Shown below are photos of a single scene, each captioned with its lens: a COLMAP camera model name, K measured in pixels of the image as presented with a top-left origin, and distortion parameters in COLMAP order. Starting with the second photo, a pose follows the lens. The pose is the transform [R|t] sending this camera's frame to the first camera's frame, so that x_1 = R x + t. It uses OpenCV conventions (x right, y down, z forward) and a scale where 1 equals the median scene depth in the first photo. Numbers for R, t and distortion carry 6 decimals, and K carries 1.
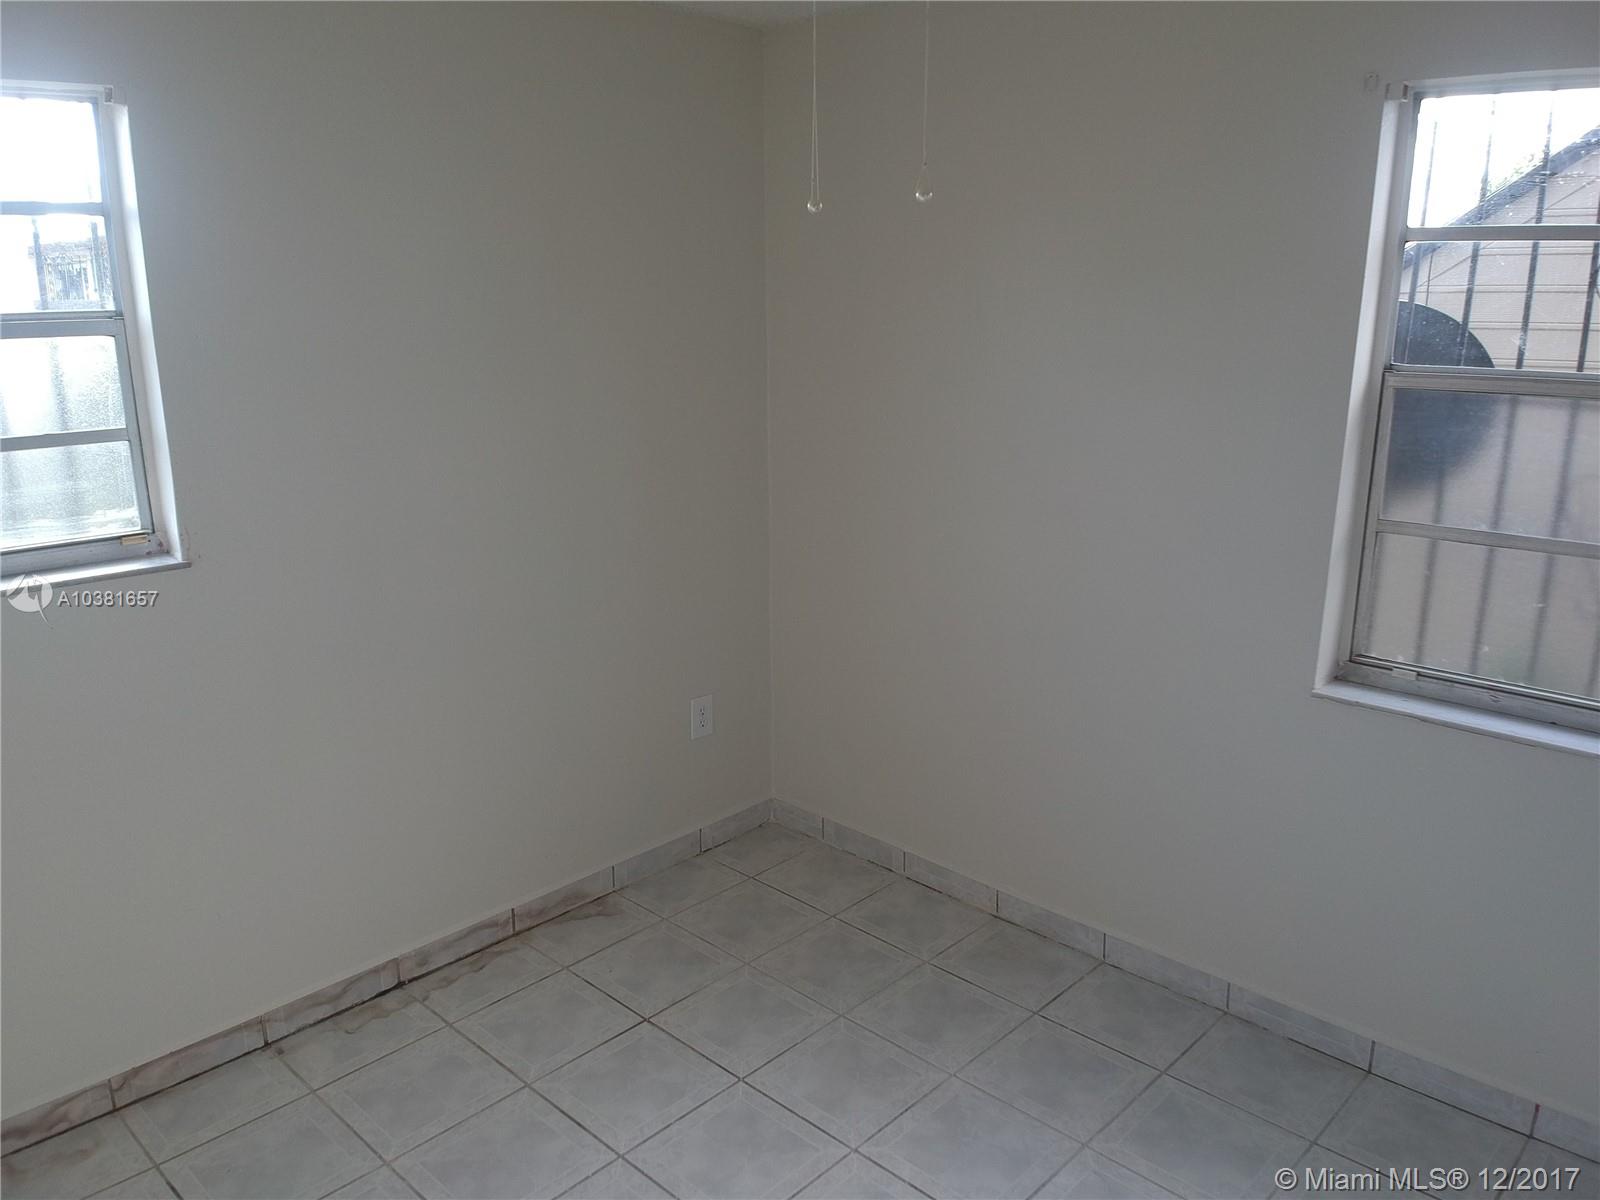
lens RADIAL K [[1173.1, 0, 817.5], [0, 1173.1, 603.6], [0, 0, 1]] dist [0.059866, -0.097837]
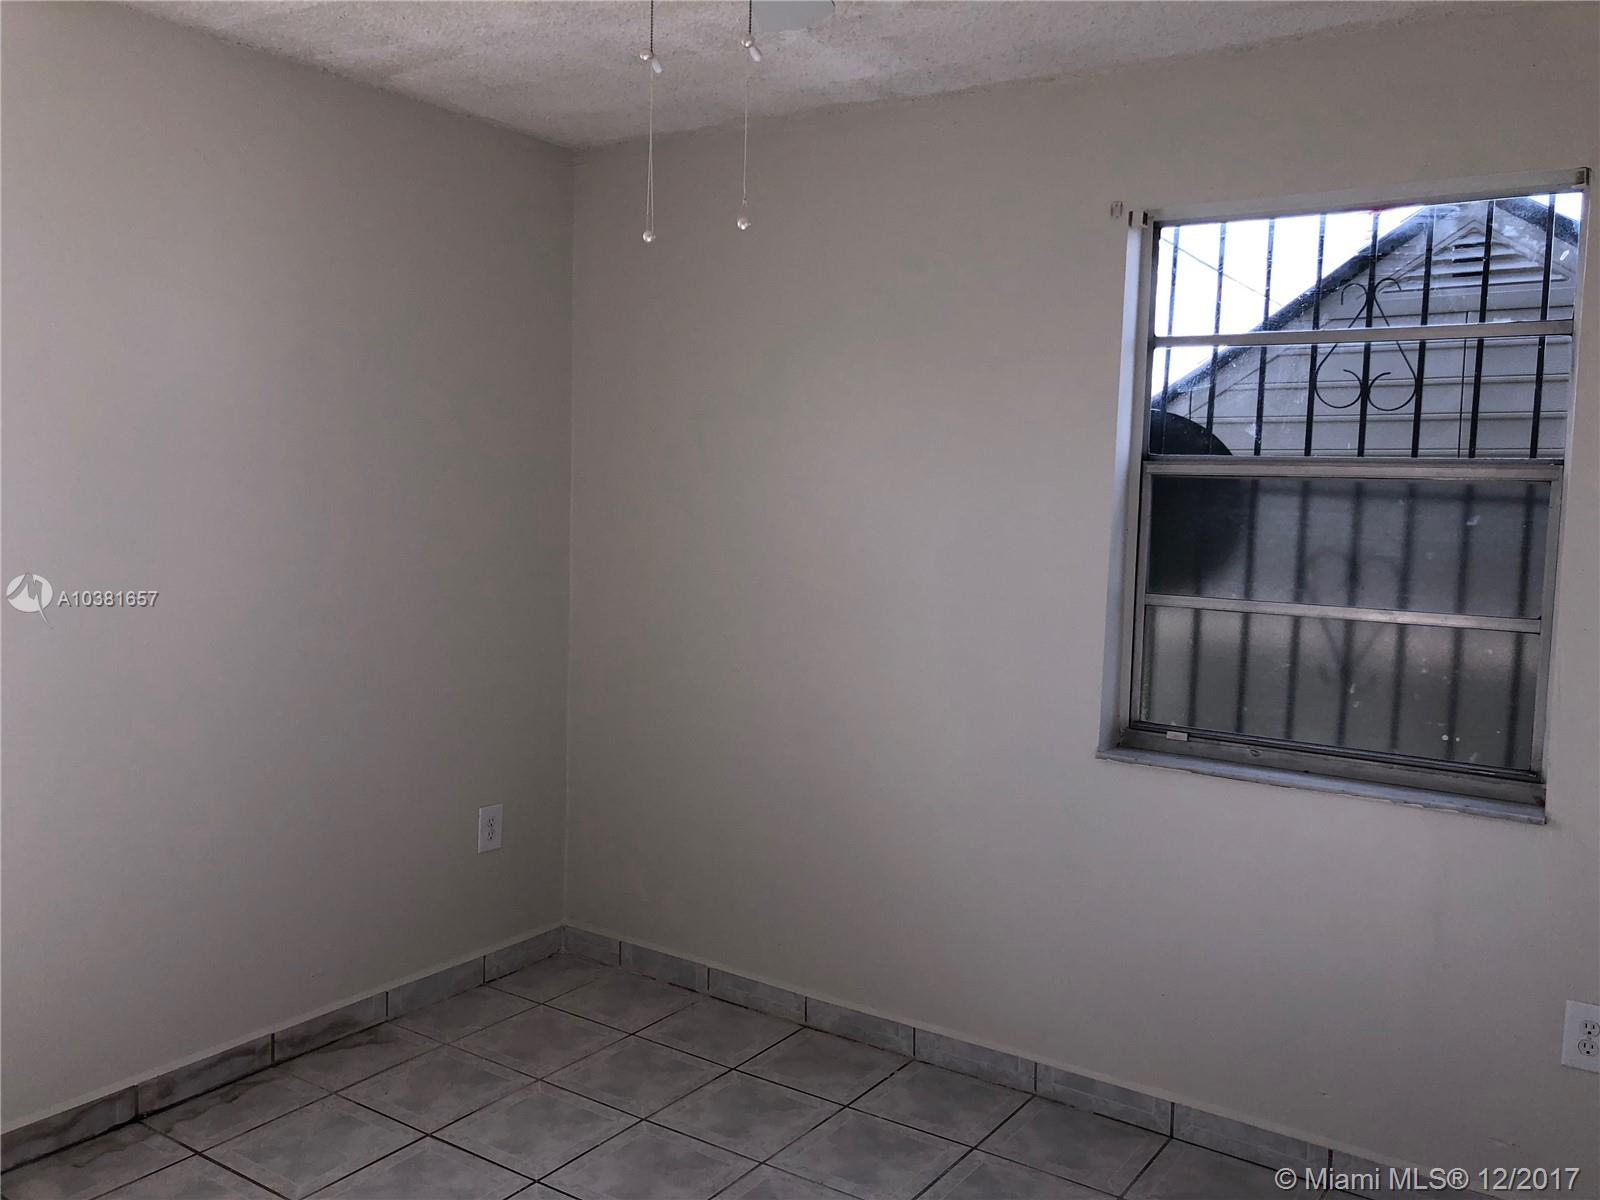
lens RADIAL K [[1312.1, 0, 814.7], [0, 1312.1, 590.9], [0, 0, 1]] dist [0.047593, -0.039307]
pose [[0.986417, 0.013986, 0.163665, -0.023858], [0.013585, 0.986009, -0.166137, 0.111830], [-0.163699, 0.166104, 0.972426, -0.118199]]
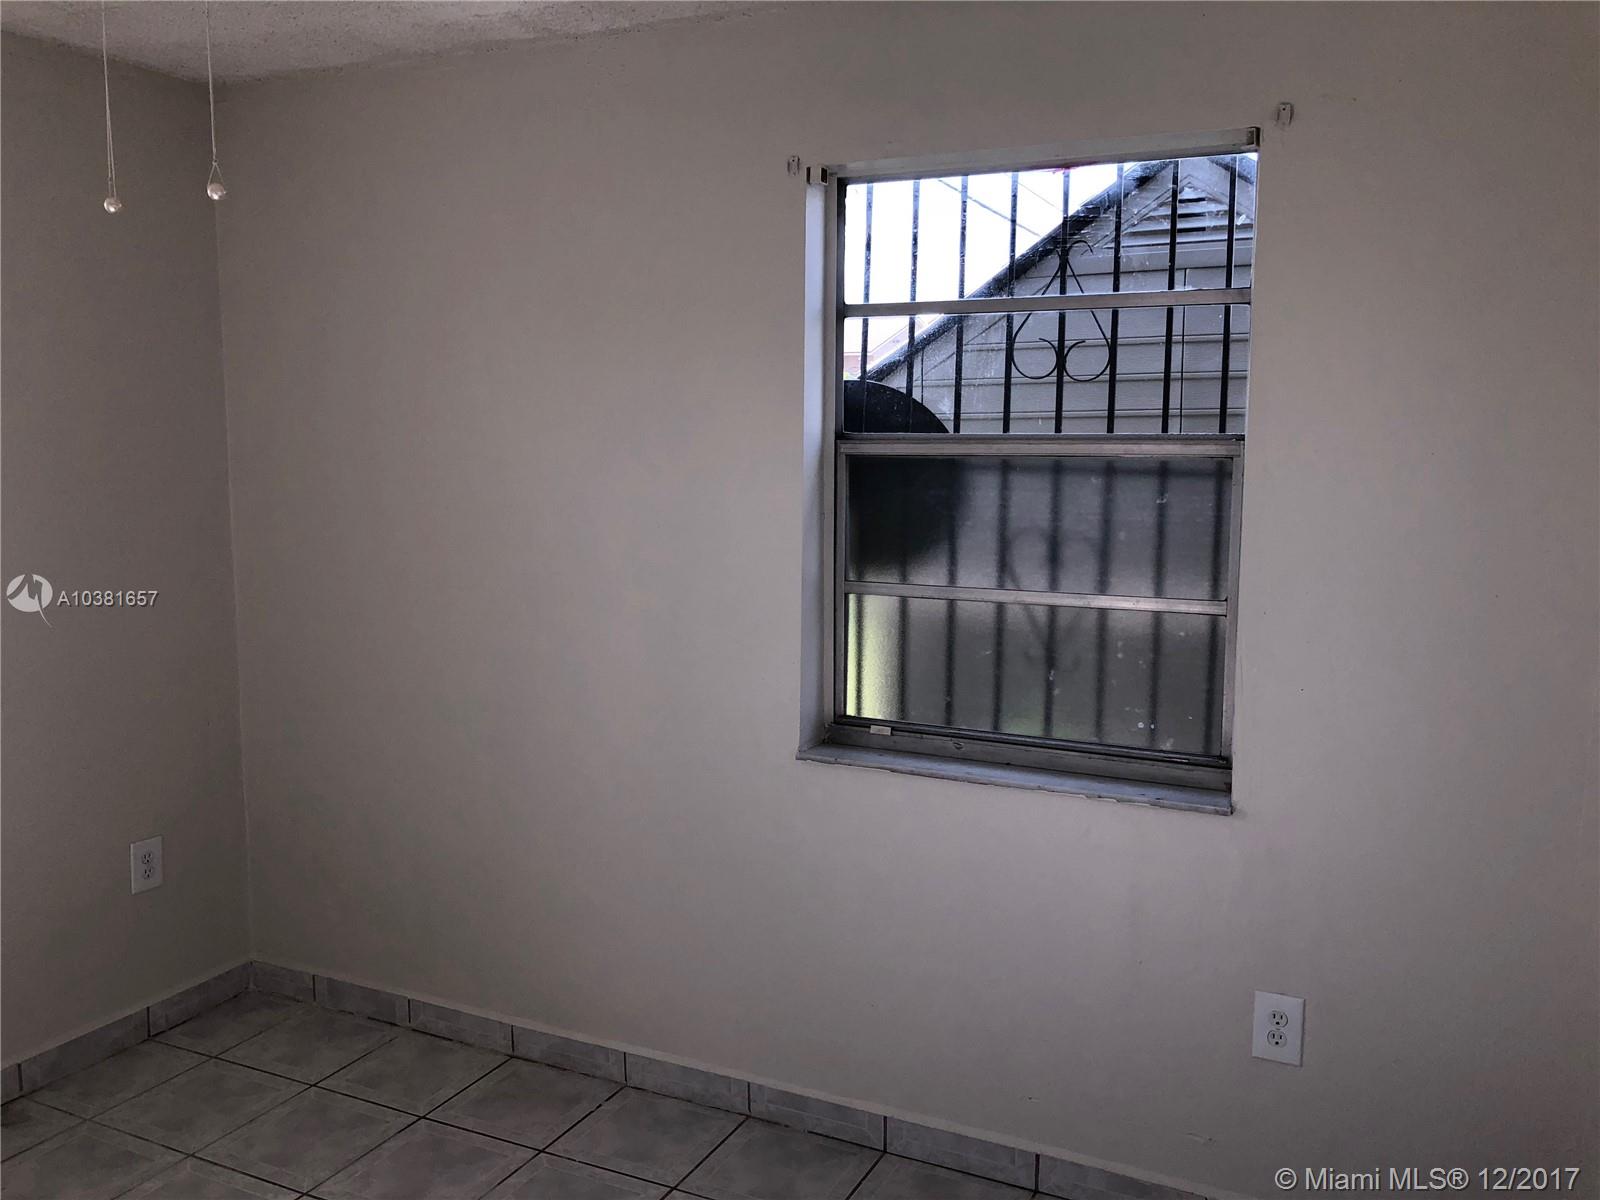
lens RADIAL K [[1312.1, 0, 816.3], [0, 1312.1, 593.1], [0, 0, 1]] dist [0.047593, -0.039307]
pose [[0.954112, -0.032668, 0.297664, 0.100645], [0.070772, 0.990471, -0.118146, 0.064262], [-0.290968, 0.133791, 0.947332, -0.059094]]
